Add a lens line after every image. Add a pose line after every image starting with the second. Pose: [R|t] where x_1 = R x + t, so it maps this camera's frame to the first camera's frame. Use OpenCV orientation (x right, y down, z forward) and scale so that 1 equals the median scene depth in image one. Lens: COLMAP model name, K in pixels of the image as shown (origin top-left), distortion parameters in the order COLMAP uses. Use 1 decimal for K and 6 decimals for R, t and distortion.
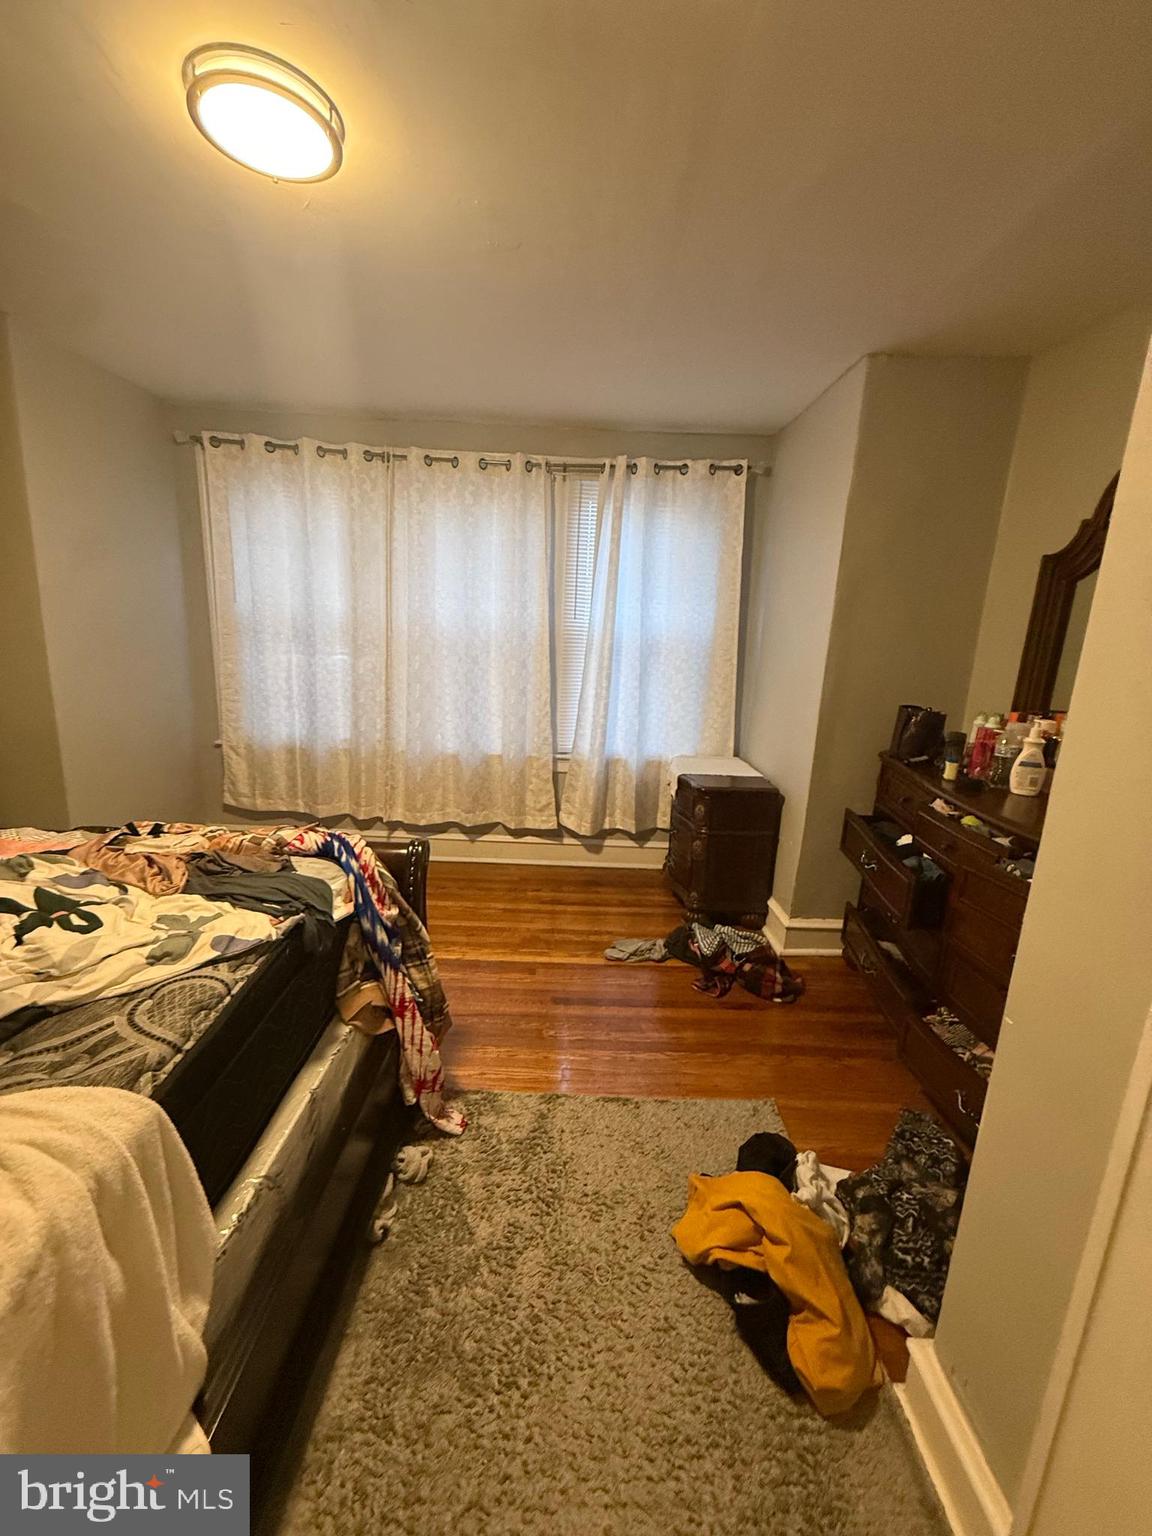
lens RADIAL K [[616.3, 0, 575.9], [0, 616.3, 759.4], [0, 0, 1]] dist [0.000231, 0.000112]
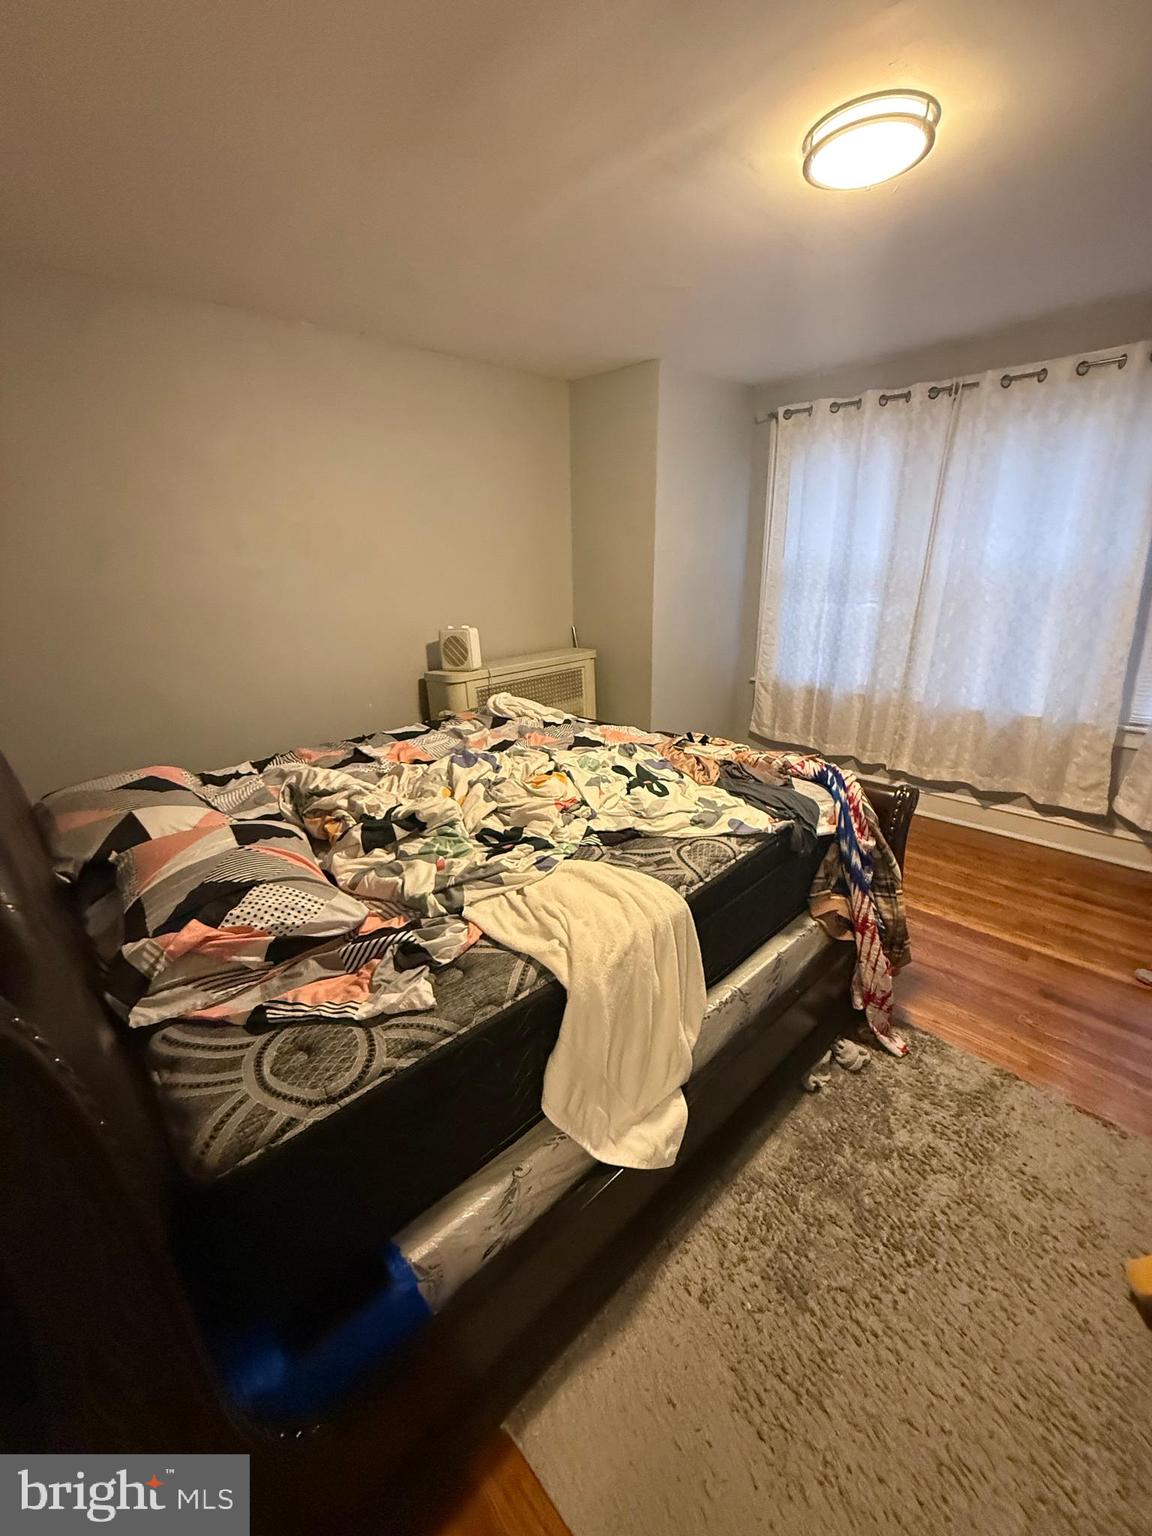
lens RADIAL K [[616.3, 0, 577.4], [0, 616.3, 768.2], [0, 0, 1]] dist [0.000231, 0.000112]
pose [[0.693904, 0.175151, -0.698441, 0.087810], [-0.100382, 0.984024, 0.147038, 0.001153], [0.713037, -0.031919, 0.700400, -0.153262]]
